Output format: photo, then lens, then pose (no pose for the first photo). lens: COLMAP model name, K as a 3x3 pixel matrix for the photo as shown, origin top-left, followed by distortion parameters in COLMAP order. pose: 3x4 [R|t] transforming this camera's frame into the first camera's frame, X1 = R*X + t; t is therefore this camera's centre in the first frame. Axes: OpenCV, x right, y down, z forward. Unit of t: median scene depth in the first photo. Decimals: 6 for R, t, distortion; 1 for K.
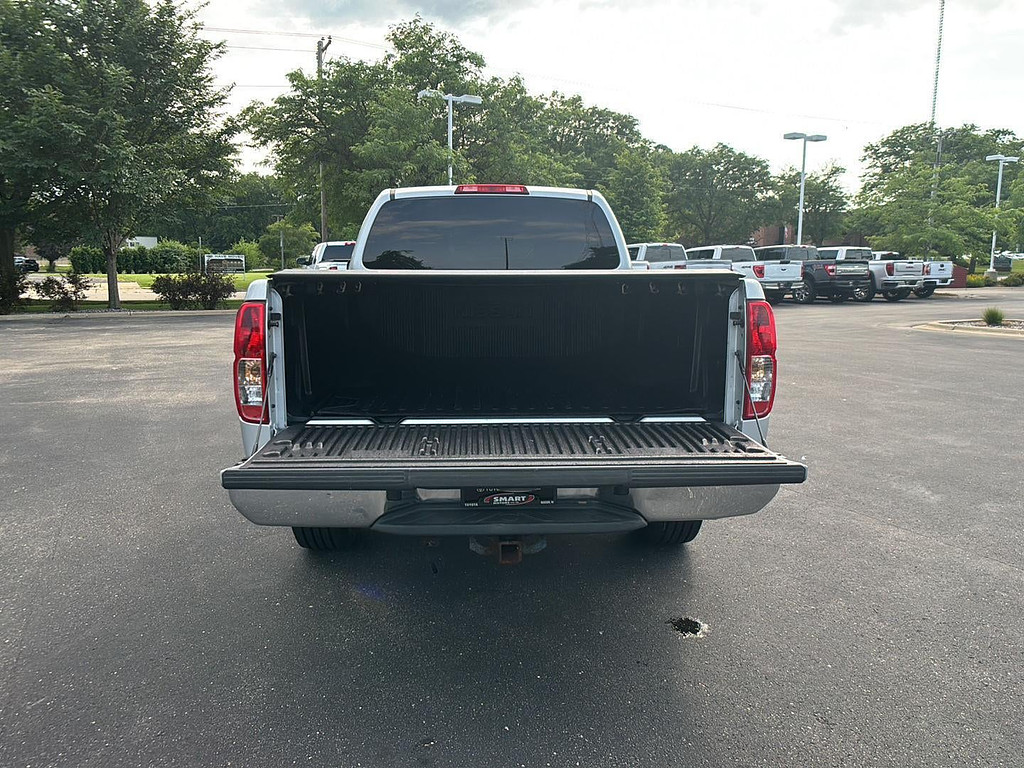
lens RADIAL K [[721.5, 0, 488.7], [0, 721.5, 379.4], [0, 0, 1]] dist [-0.035077, 0.002858]
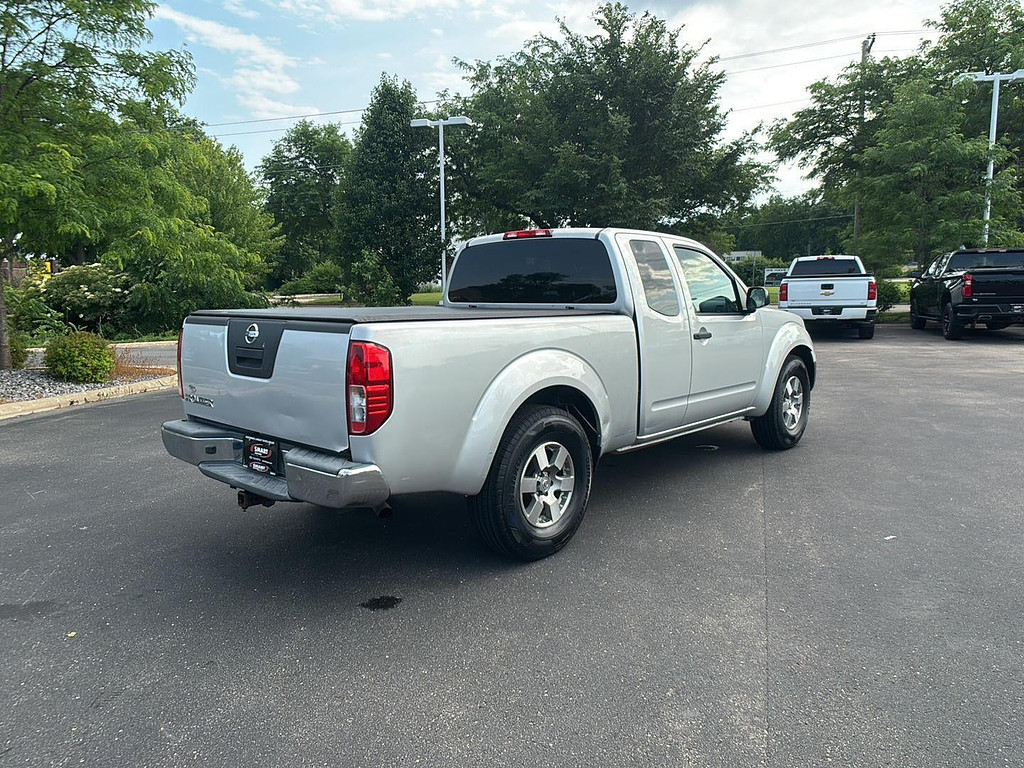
lens RADIAL K [[724.3, 0, 498.1], [0, 724.3, 369.1], [0, 0, 1]] dist [-0.034884, 0.010104]
pose [[0.706002, 0.065046, -0.705217, 0.136615], [-0.086778, 0.996215, 0.005012, -0.008388], [0.702874, 0.057659, 0.708974, 0.025962]]
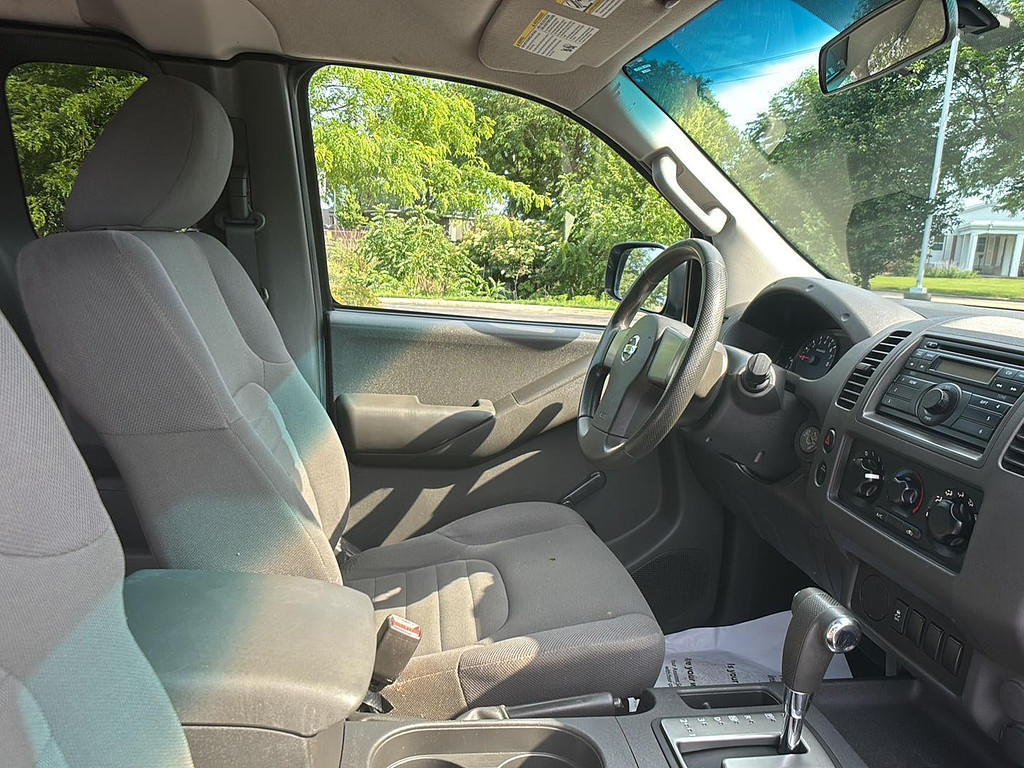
lens RADIAL K [[724.3, 0, 498.1], [0, 724.3, 369.1], [0, 0, 1]] dist [-0.034884, 0.010104]
pose [[0.093308, 0.160054, -0.982688, 0.028994], [-0.189147, 0.971869, 0.140332, -0.034474], [0.977506, 0.172778, 0.120957, 0.207920]]
